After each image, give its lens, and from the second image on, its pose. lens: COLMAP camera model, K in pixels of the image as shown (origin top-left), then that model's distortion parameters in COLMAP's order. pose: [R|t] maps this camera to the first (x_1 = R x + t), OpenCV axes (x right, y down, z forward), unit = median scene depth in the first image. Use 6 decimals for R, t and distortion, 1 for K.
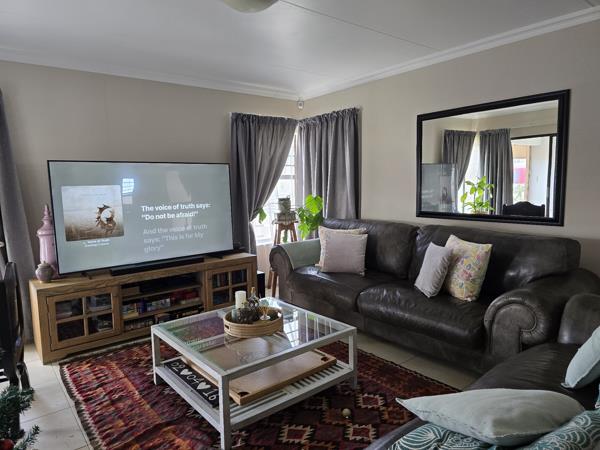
lens RADIAL K [[405.3, 0, 302.9], [0, 405.3, 226.7], [0, 0, 1]] dist [0.000644, -0.002331]
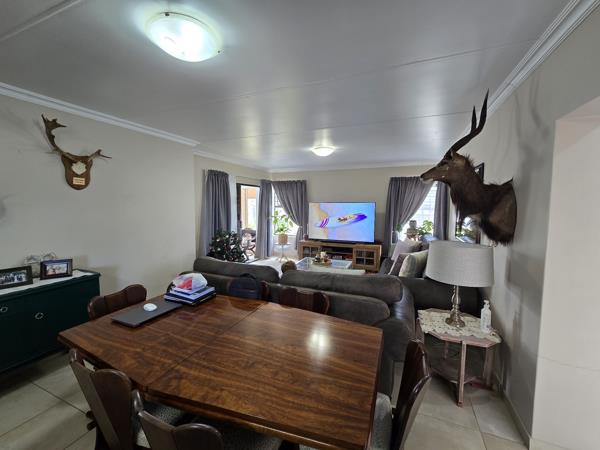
lens RADIAL K [[245.0, 0, 302.3], [0, 245.0, 222.1], [0, 0, 1]] dist [-0.000118, -0.000009]
pose [[0.471814, 0.091879, -0.876898, 0.844080], [-0.110099, 0.992911, 0.044796, -0.072068], [0.874797, 0.075410, 0.478585, 0.035517]]
